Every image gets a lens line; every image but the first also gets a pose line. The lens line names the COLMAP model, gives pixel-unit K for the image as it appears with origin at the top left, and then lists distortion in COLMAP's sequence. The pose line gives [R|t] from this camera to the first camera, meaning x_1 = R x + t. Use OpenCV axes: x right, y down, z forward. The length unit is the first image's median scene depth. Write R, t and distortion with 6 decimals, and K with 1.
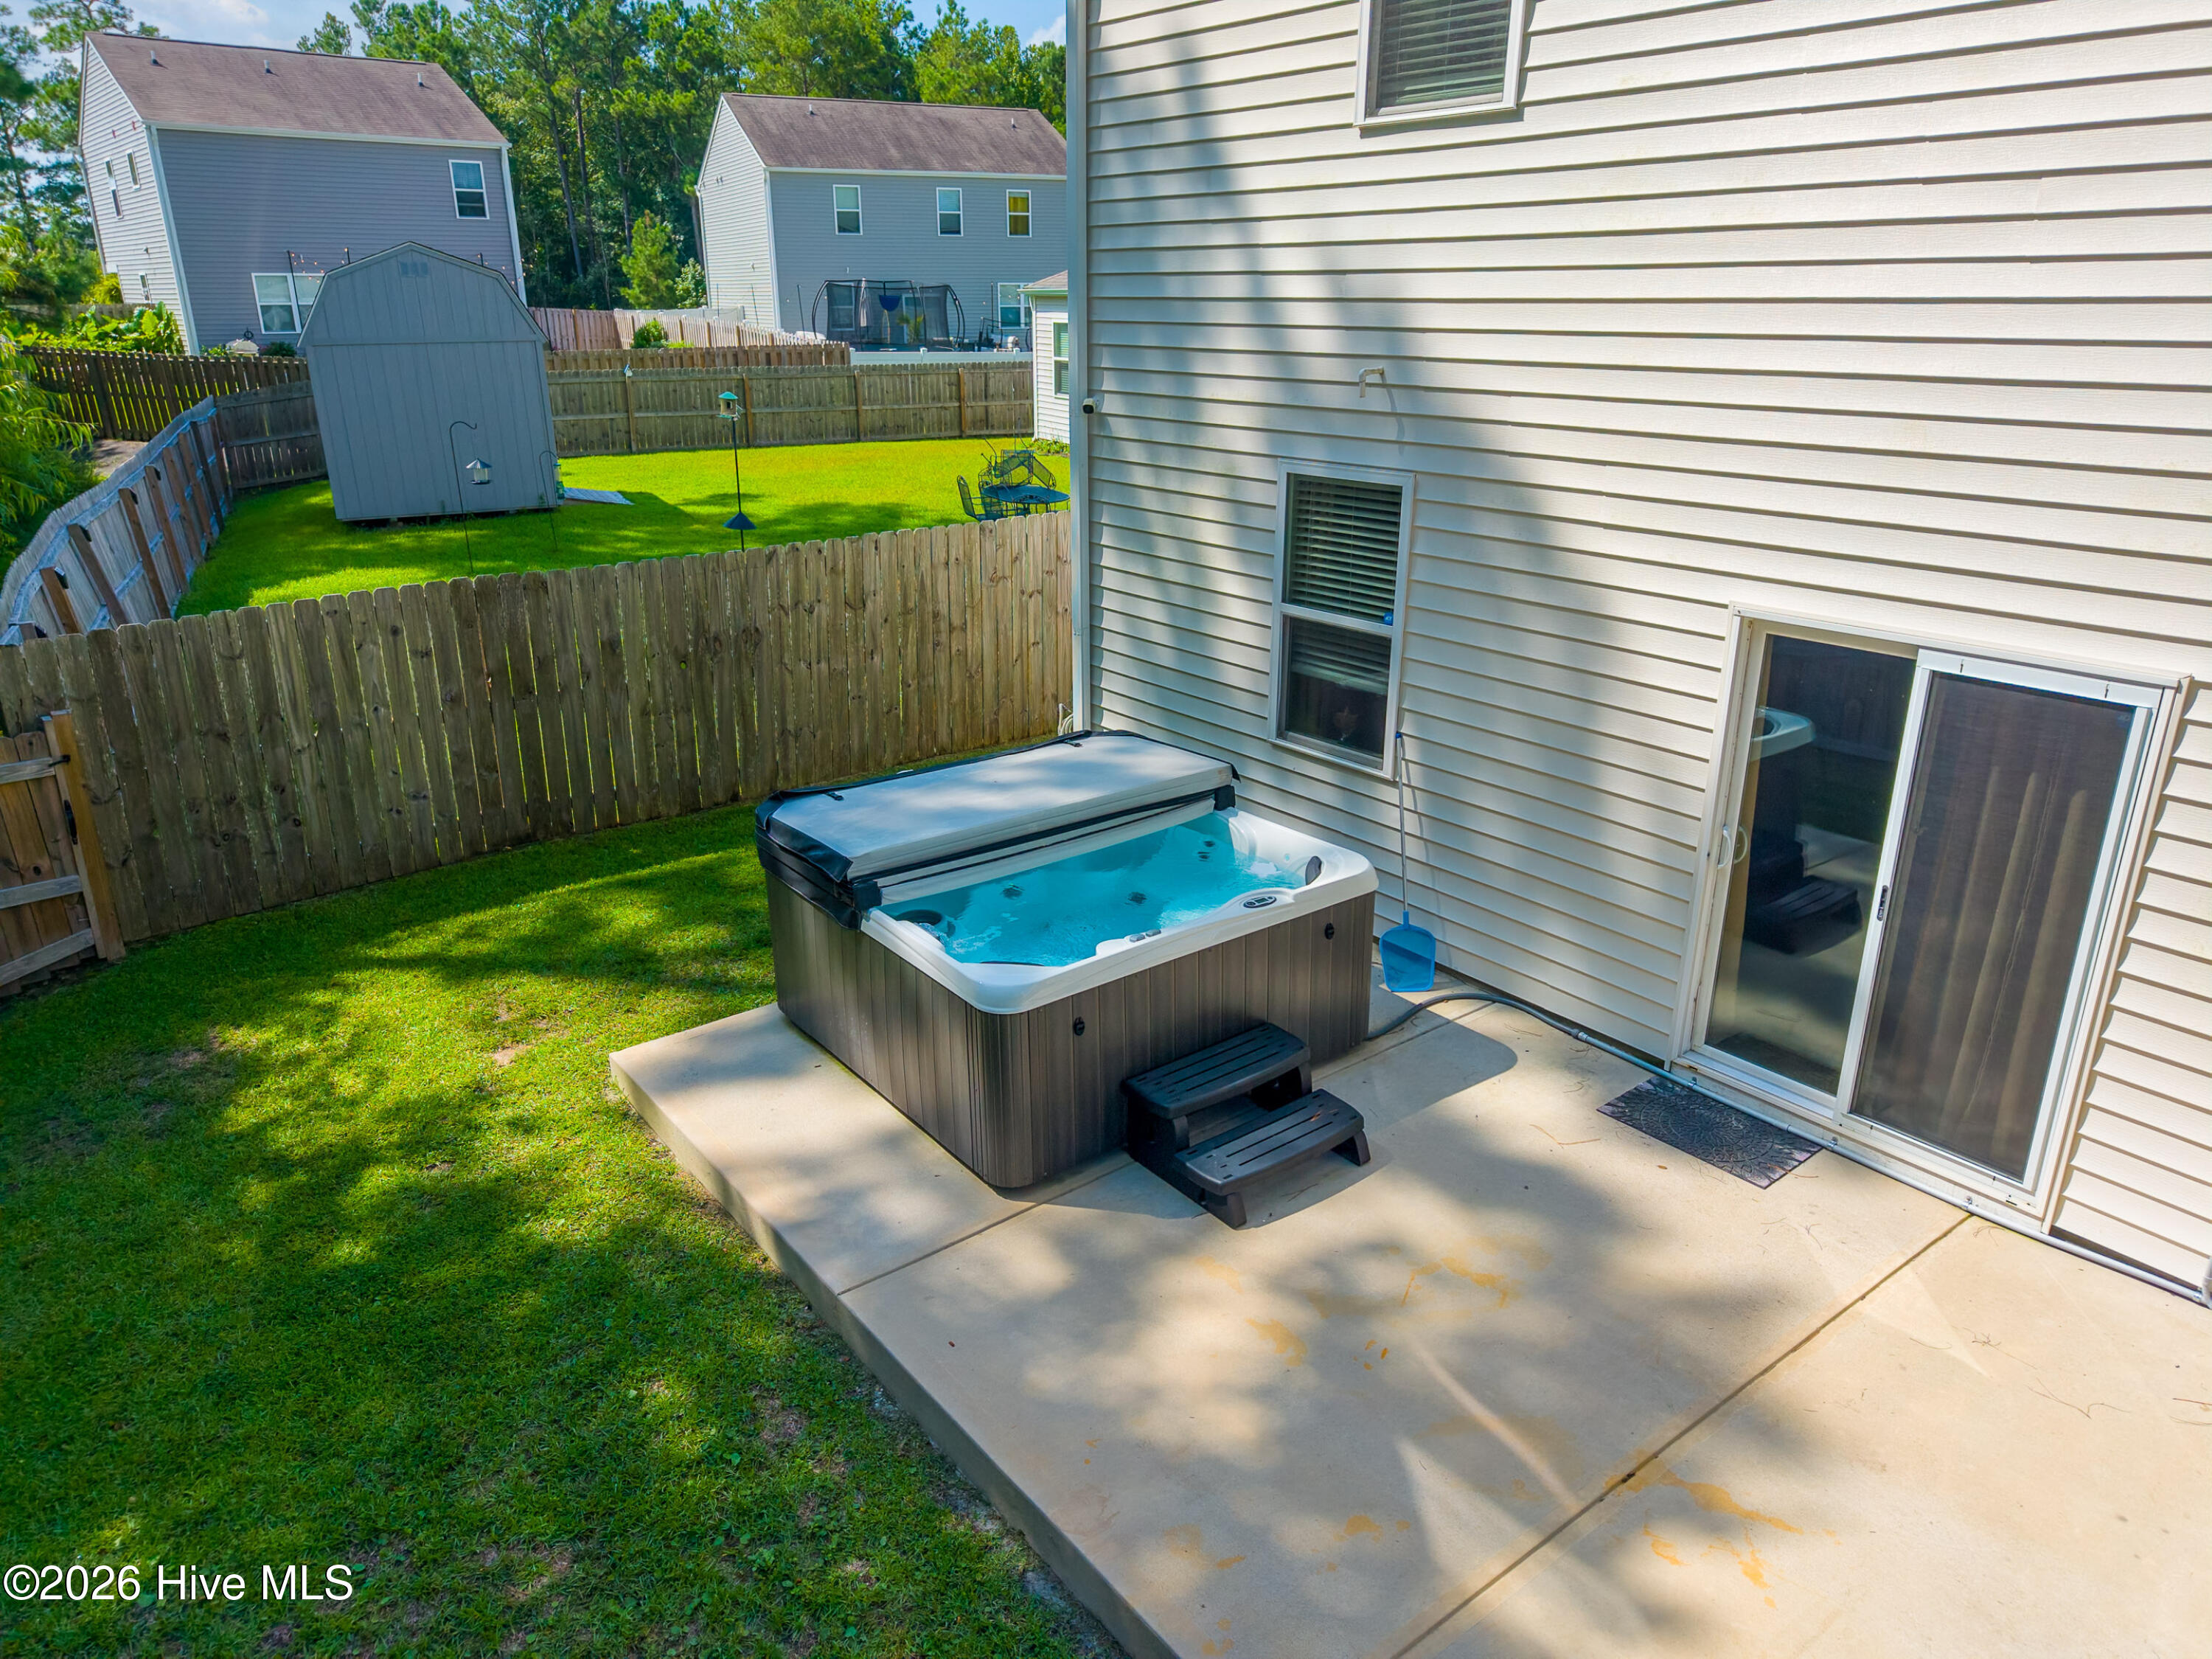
lens RADIAL K [[1531.7, 0, 1065.9], [0, 1531.7, 829.0], [0, 0, 1]] dist [-0.000529, -0.000842]
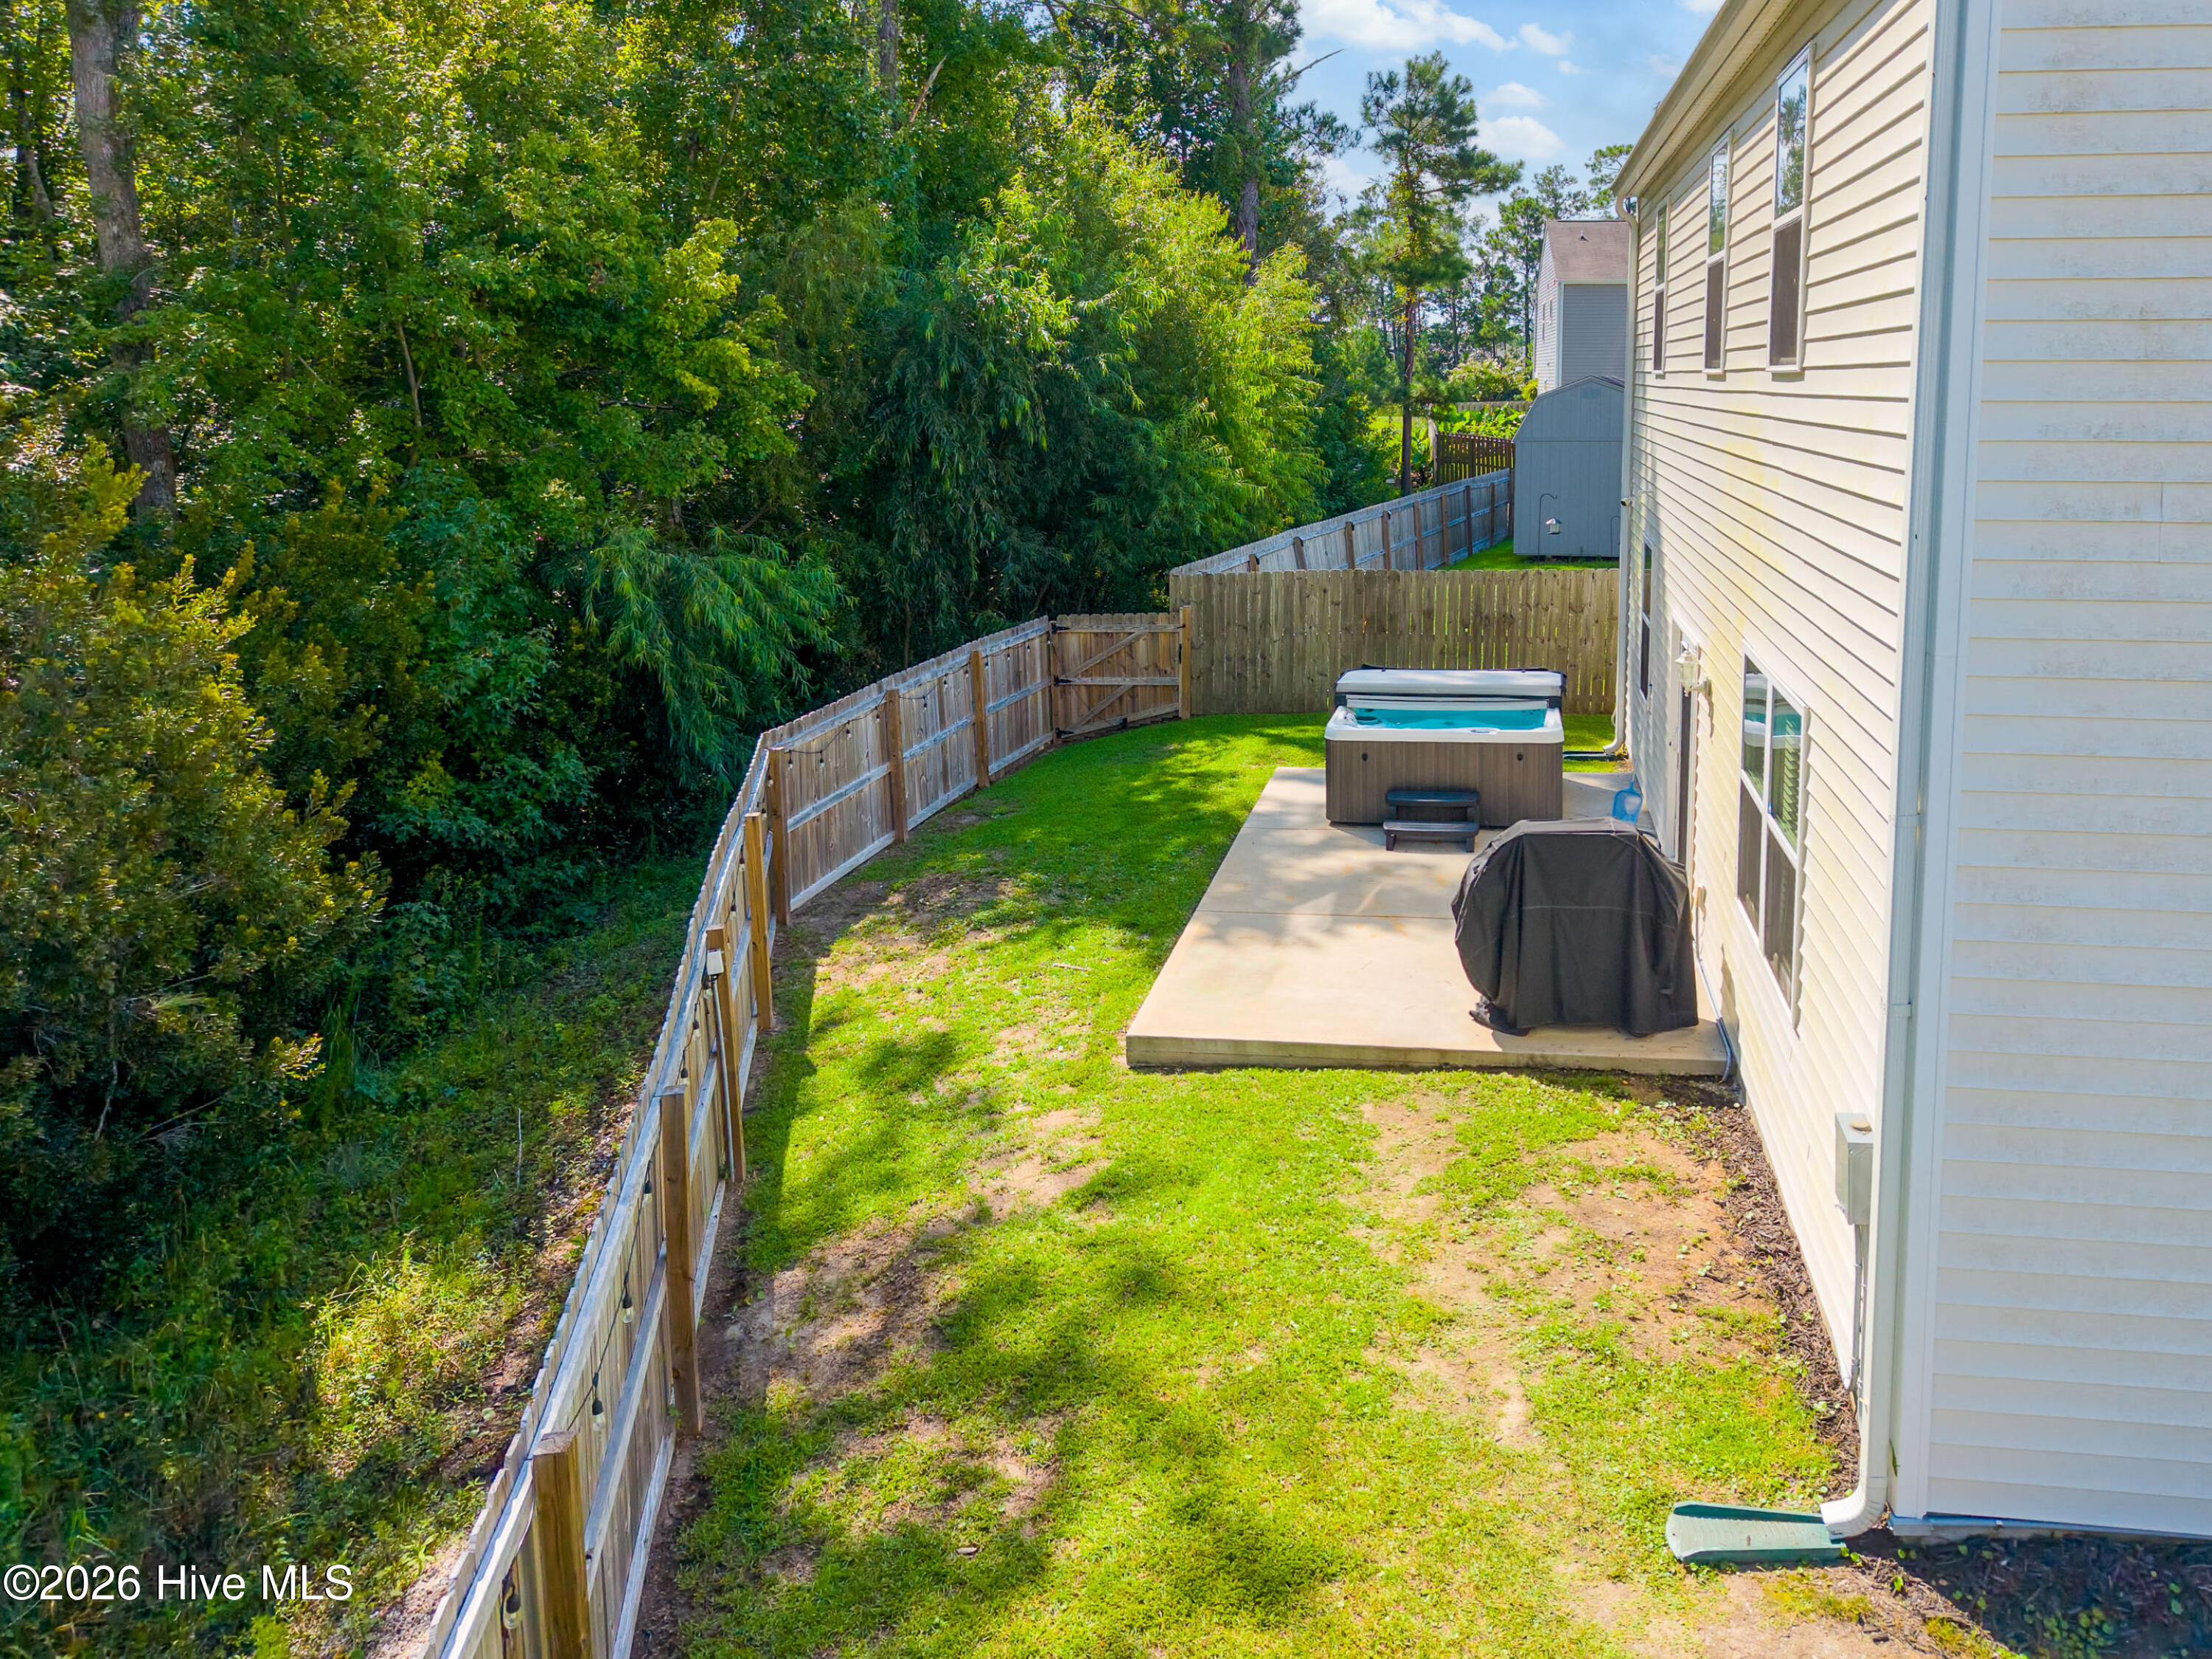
lens RADIAL K [[1531.7, 0, 1065.9], [0, 1531.7, 829.0], [0, 0, 1]] dist [-0.000529, -0.000842]
pose [[0.599522, 0.212782, -0.771555, 1.005951], [-0.248402, 0.965875, 0.073357, 0.115415], [0.760835, 0.147677, 0.631919, -0.511764]]
